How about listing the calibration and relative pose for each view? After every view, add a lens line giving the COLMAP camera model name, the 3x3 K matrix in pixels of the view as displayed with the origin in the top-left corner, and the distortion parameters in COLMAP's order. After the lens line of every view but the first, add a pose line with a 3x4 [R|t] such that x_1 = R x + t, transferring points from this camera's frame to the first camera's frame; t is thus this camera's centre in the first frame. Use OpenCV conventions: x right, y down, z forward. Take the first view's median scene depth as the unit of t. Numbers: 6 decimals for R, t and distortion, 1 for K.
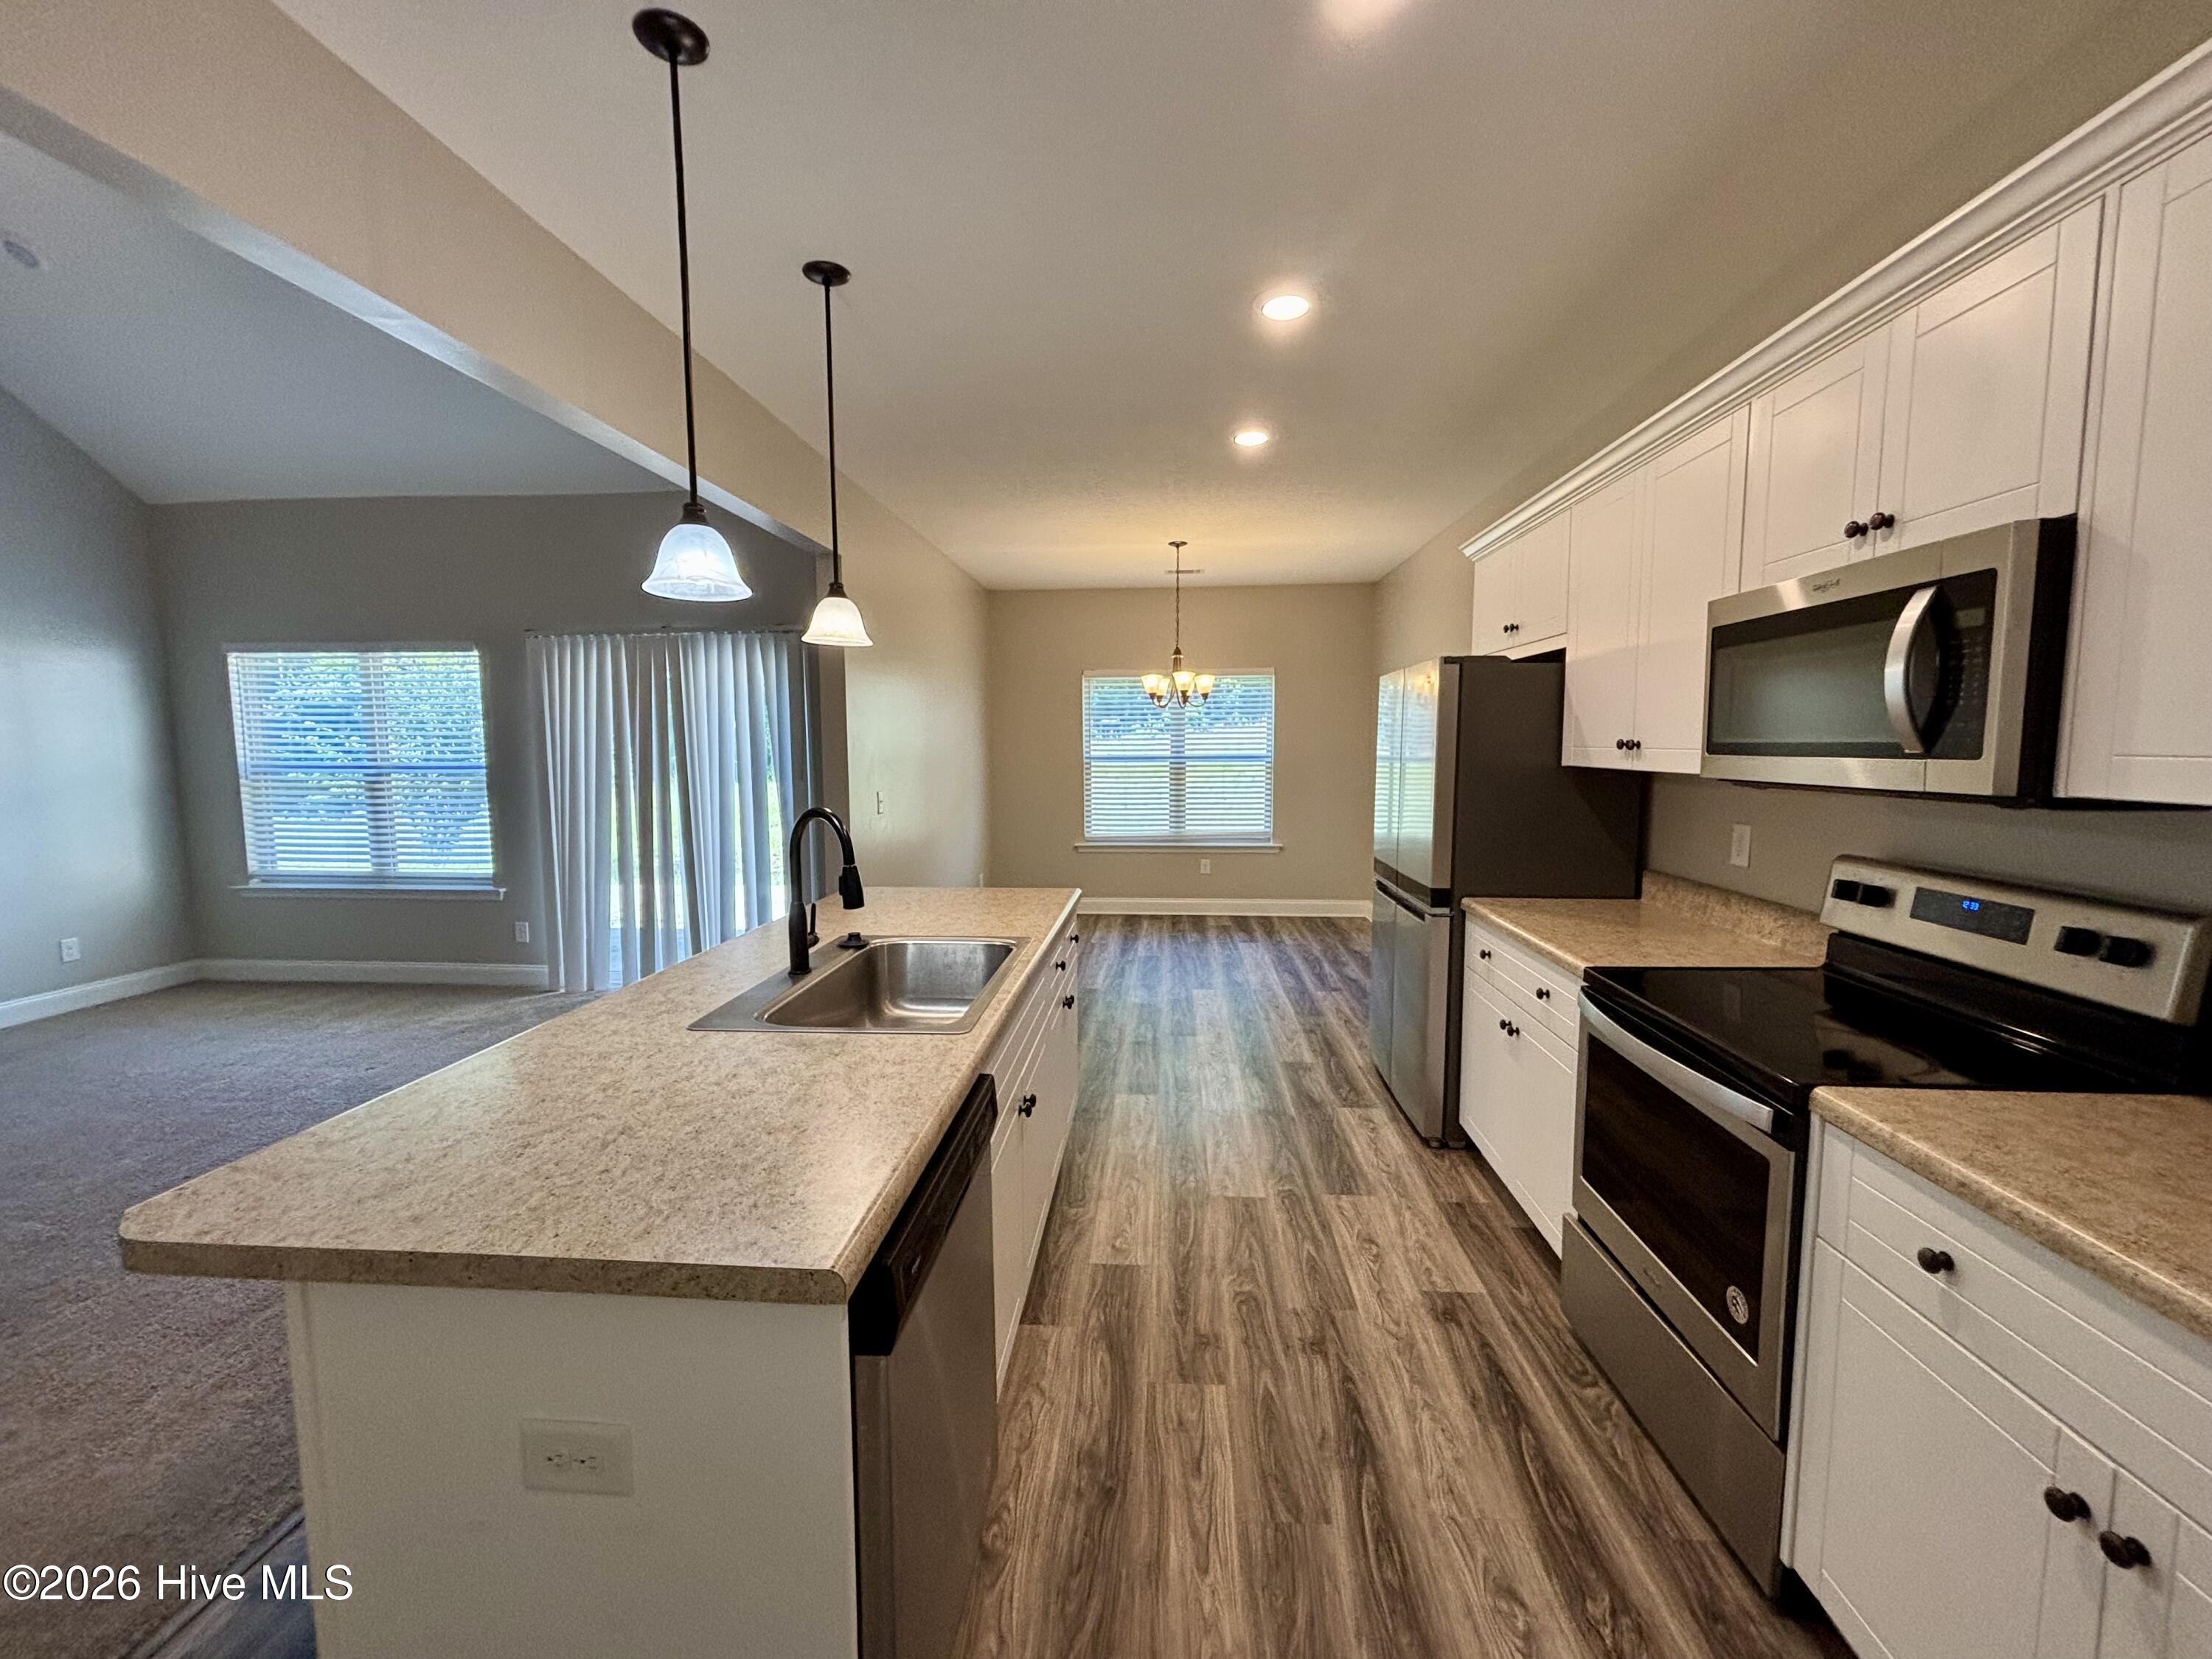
lens RADIAL K [[891.4, 0, 1112.5], [0, 891.4, 825.2], [0, 0, 1]] dist [0.002542, -0.000359]
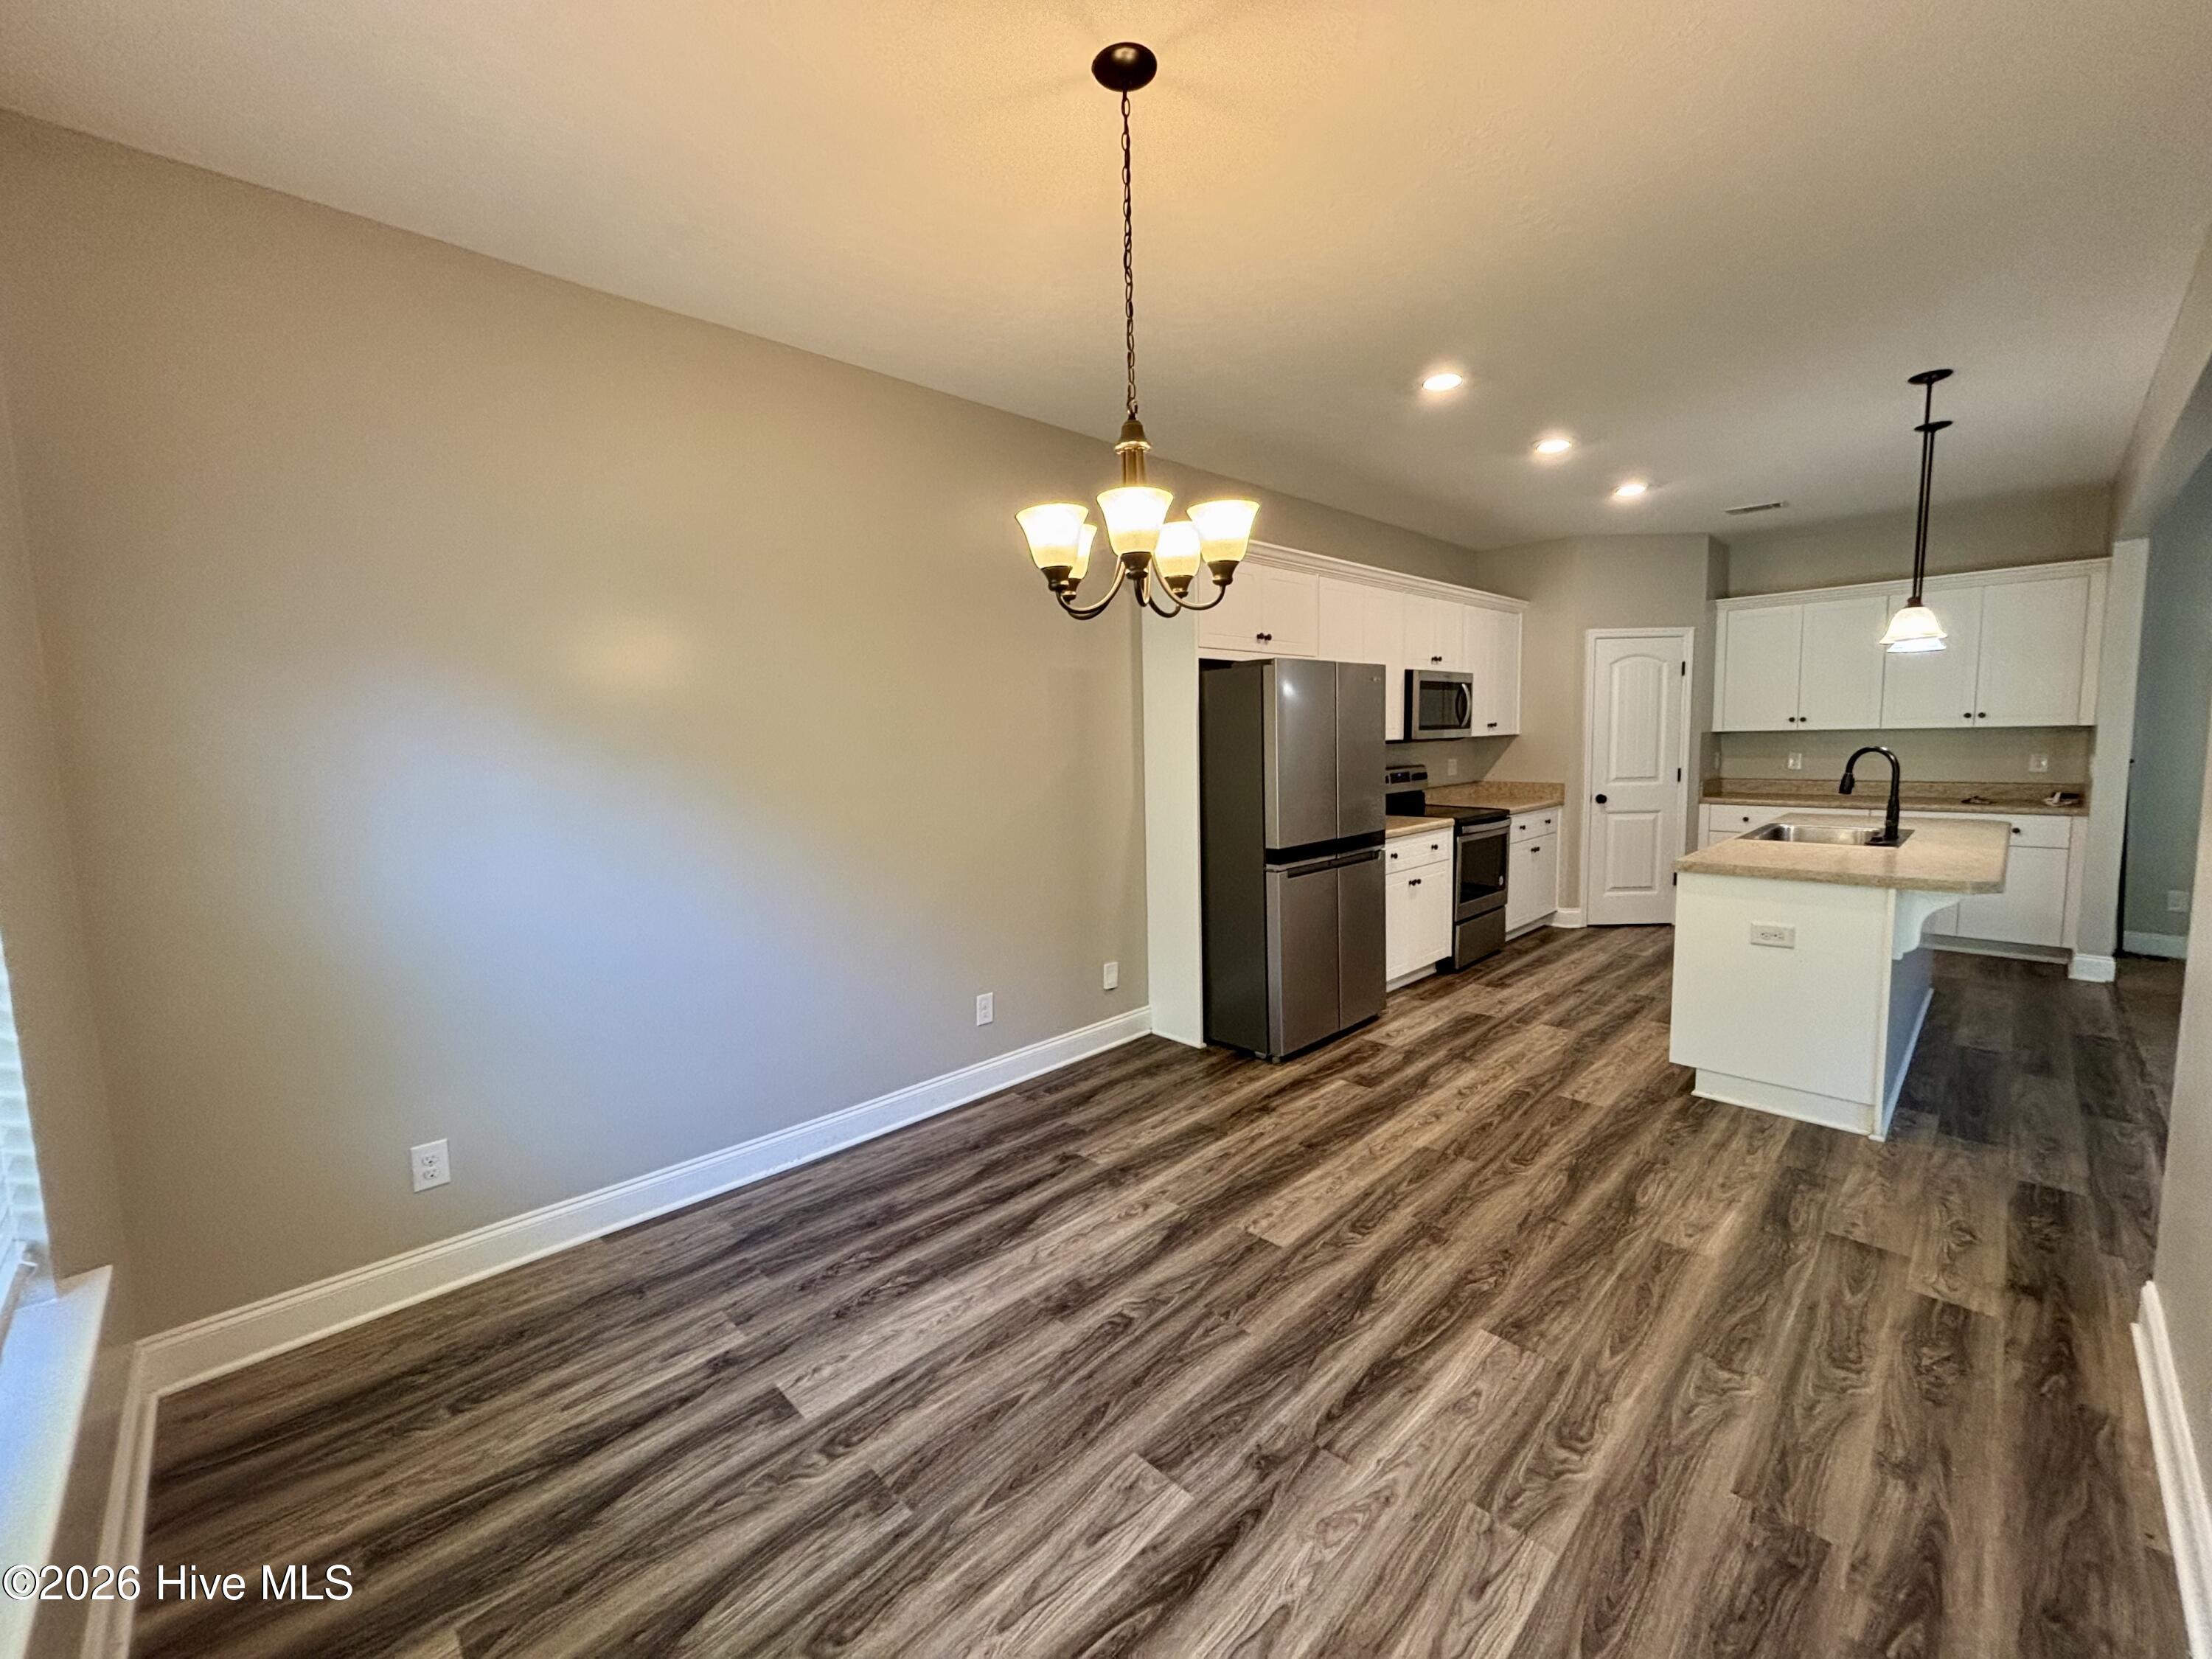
lens RADIAL K [[891.4, 0, 1119.1], [0, 891.4, 827.1], [0, 0, 1]] dist [0.002542, -0.000359]
pose [[-0.752780, -0.057657, 0.655742, -0.275132], [0.076989, 0.981609, 0.174690, -0.240221], [-0.653754, 0.181988, -0.734497, 2.647318]]
